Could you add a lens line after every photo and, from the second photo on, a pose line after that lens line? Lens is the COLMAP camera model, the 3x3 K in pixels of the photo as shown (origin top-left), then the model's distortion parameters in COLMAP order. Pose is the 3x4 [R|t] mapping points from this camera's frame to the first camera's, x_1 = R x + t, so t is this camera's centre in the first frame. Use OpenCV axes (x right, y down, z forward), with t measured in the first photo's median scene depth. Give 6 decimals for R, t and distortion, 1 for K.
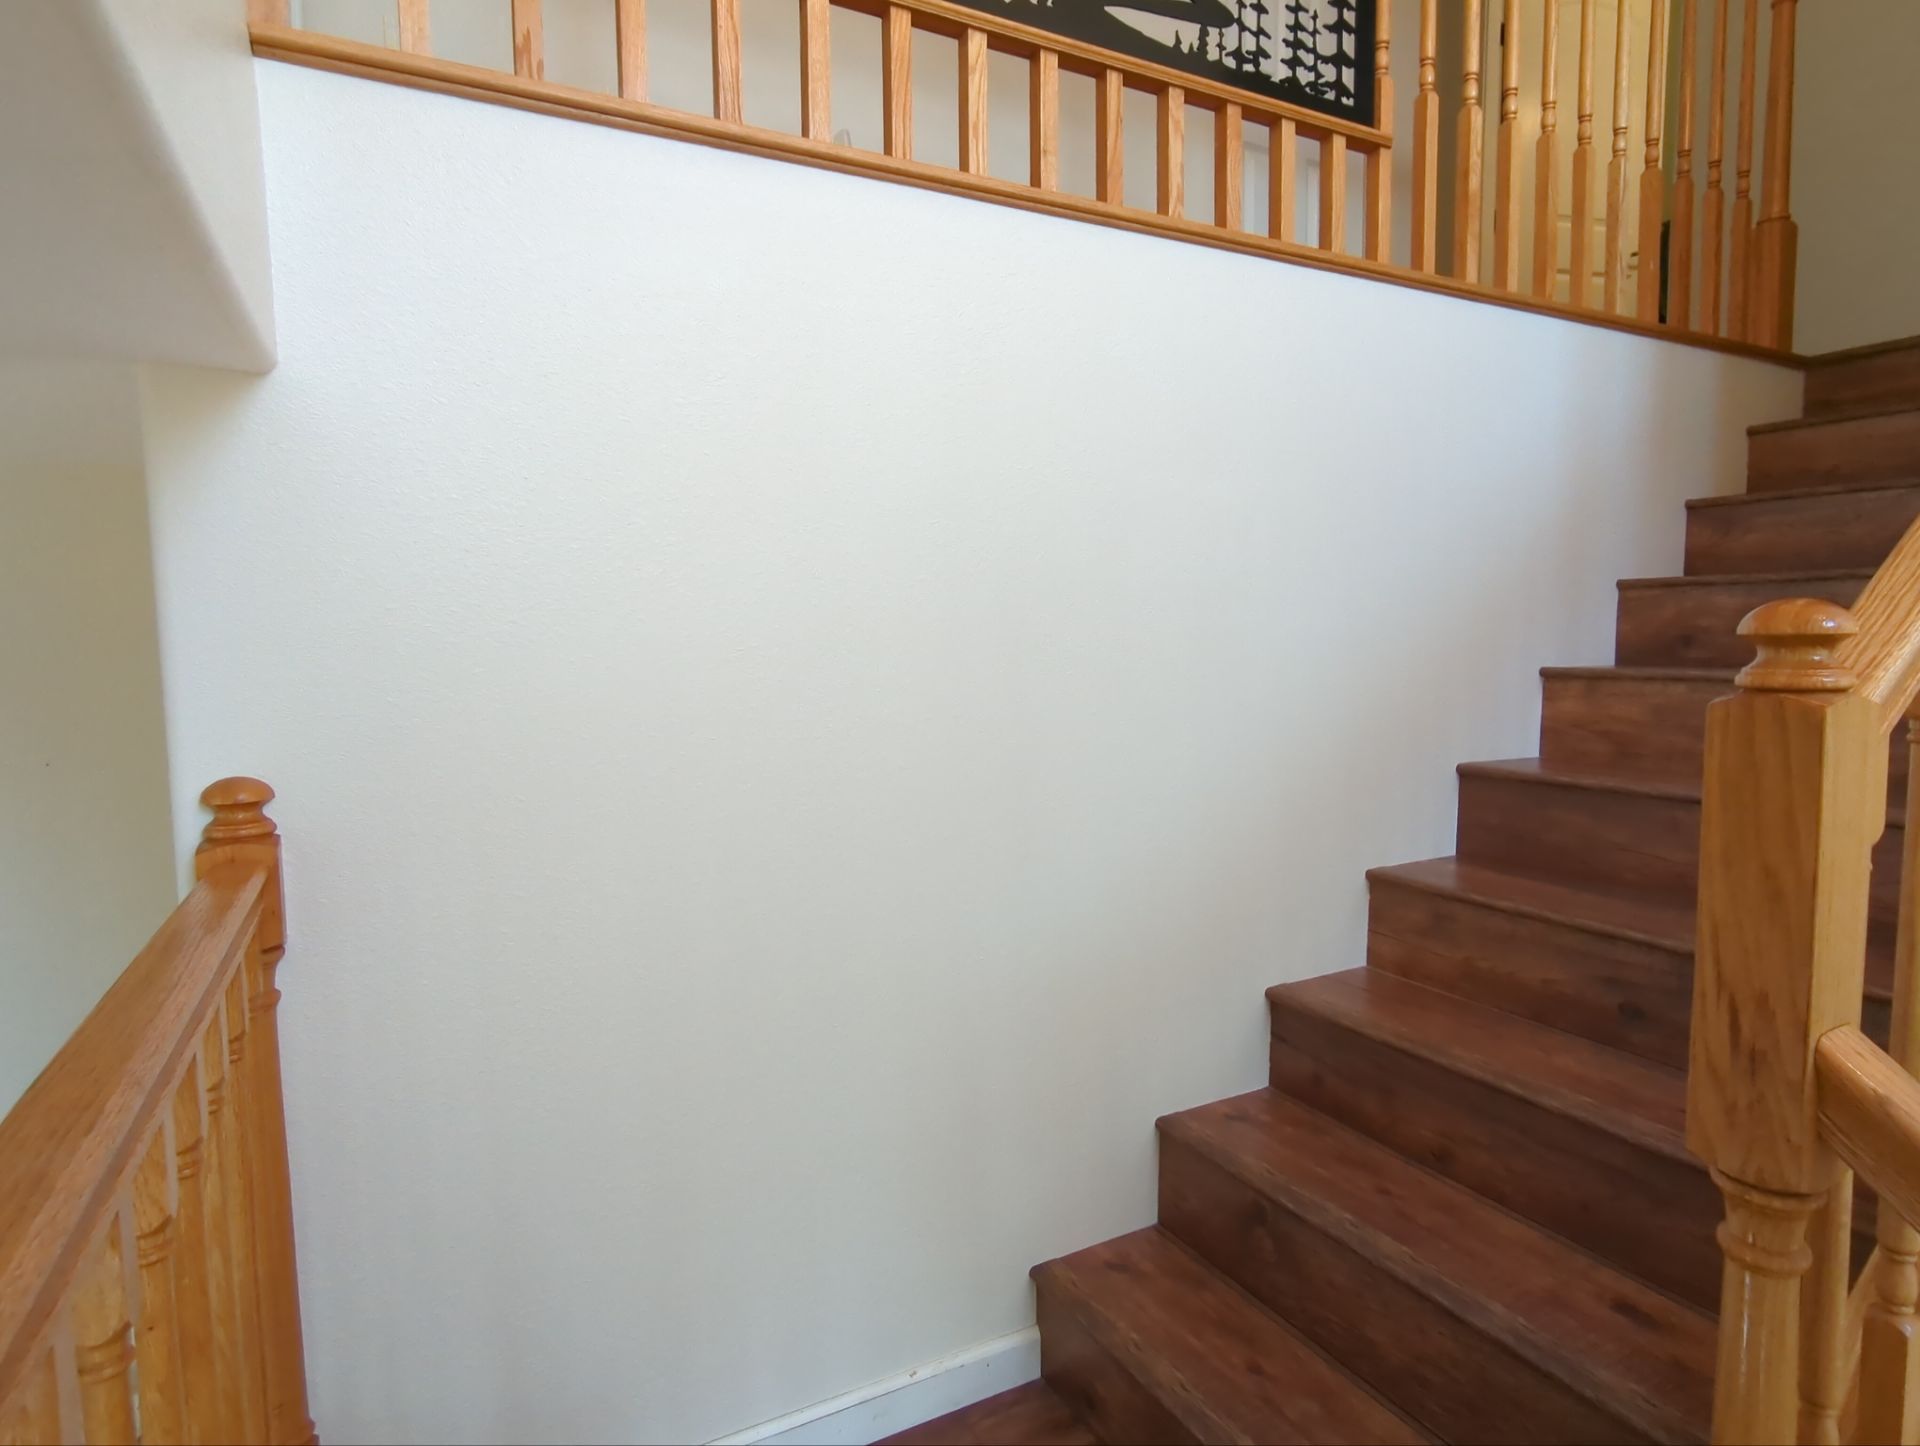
lens RADIAL K [[1066.3, 0, 951.4], [0, 1066.3, 713.8], [0, 0, 1]] dist [0.003669, -0.001189]
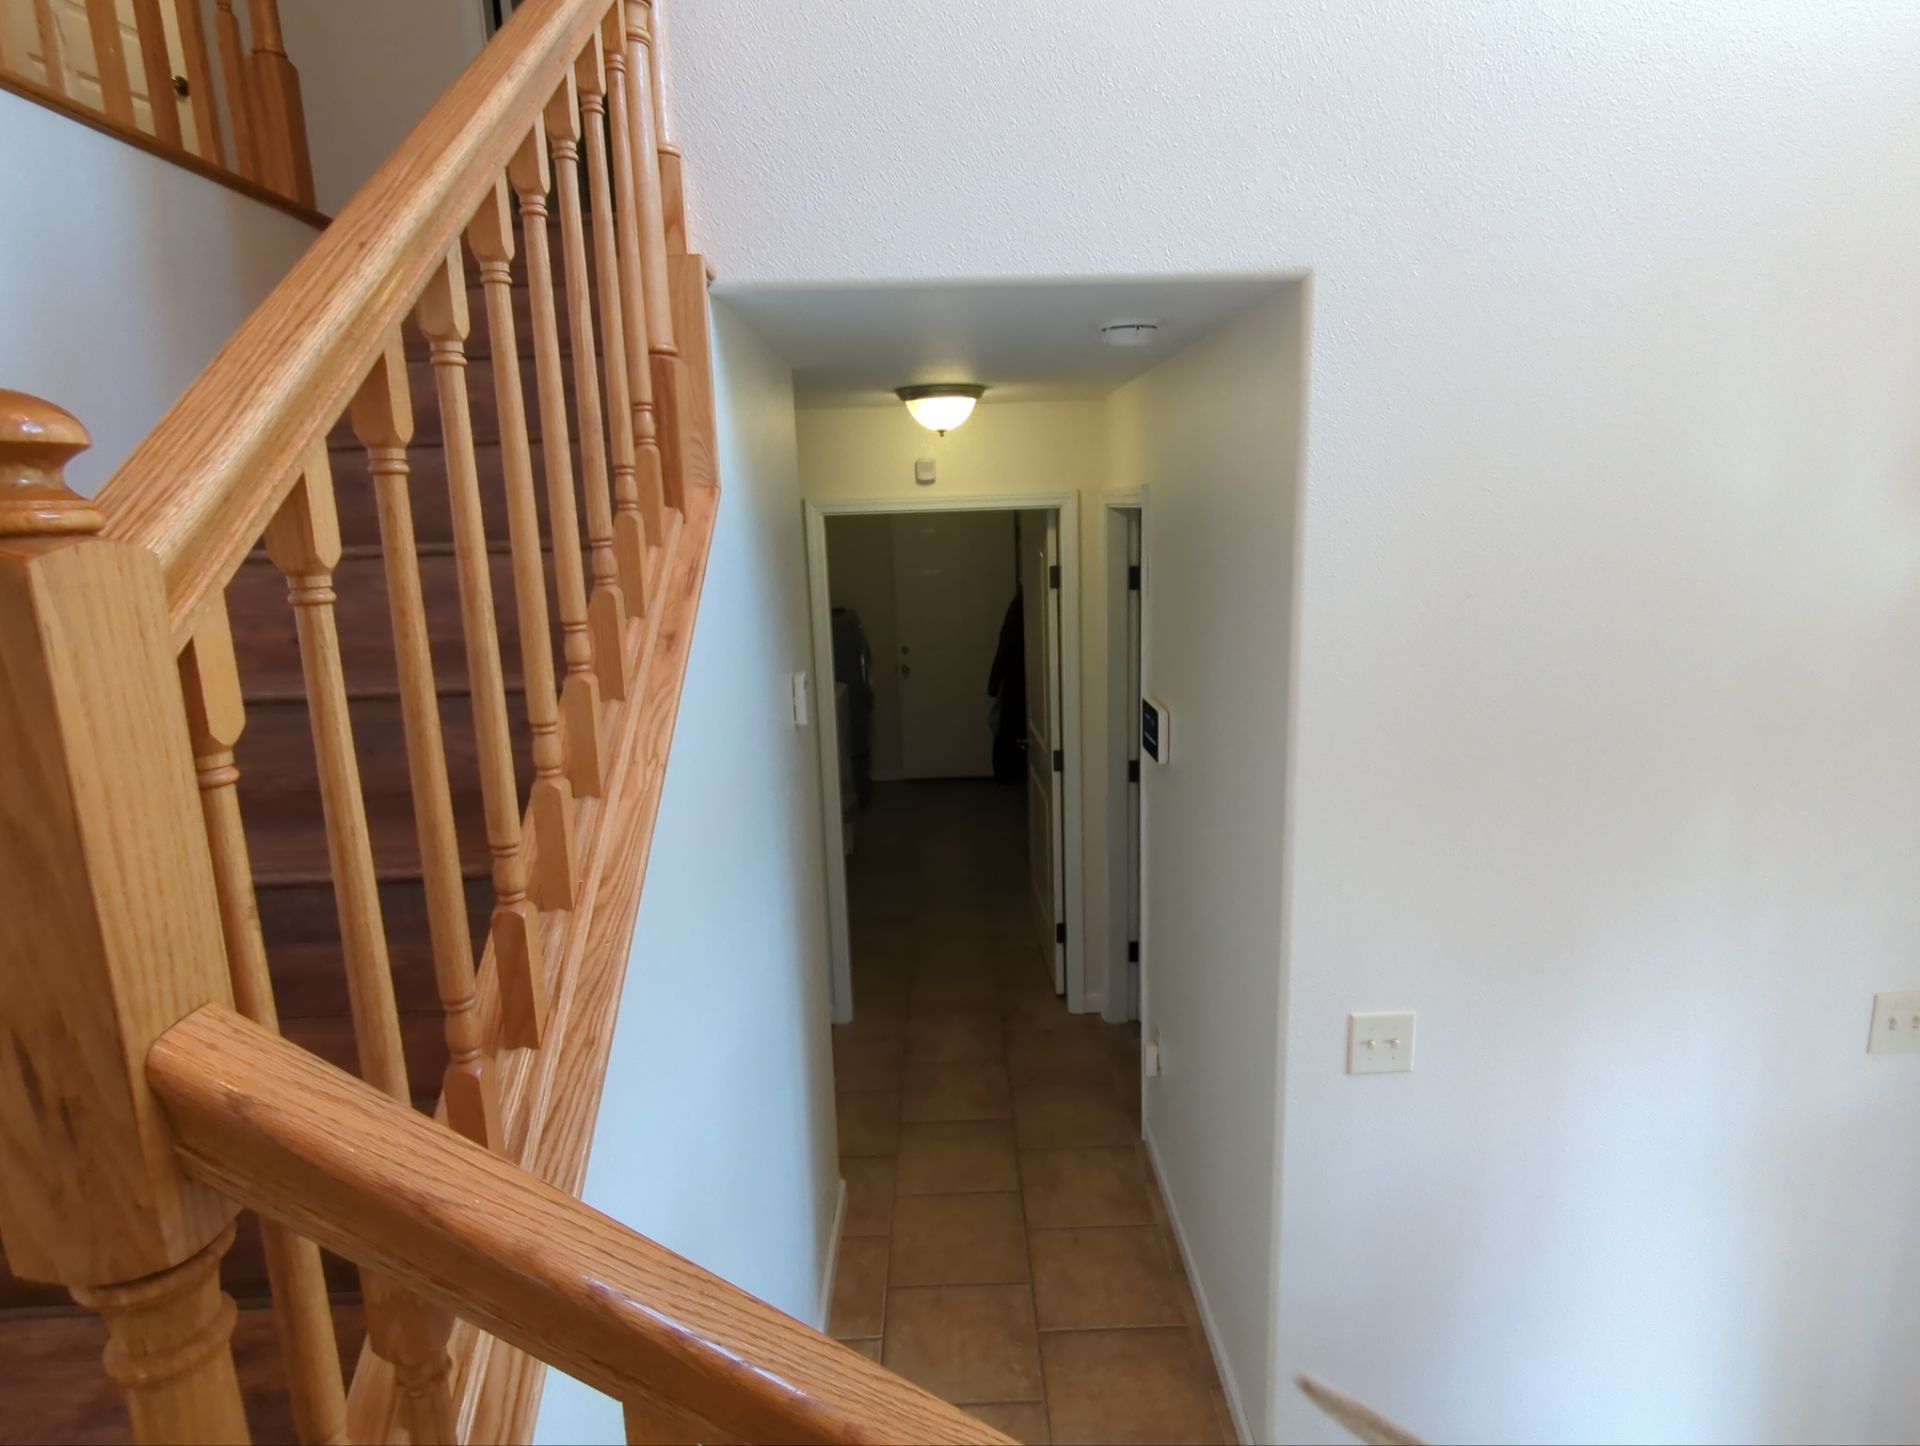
lens RADIAL K [[1066.3, 0, 968.0], [0, 1066.3, 712.0], [0, 0, 1]] dist [0.003669, -0.001189]
pose [[0.445475, -0.178318, 0.877357, 0.465594], [0.095222, 0.983843, 0.151612, 0.036970], [-0.890216, 0.016004, 0.455257, 0.213086]]
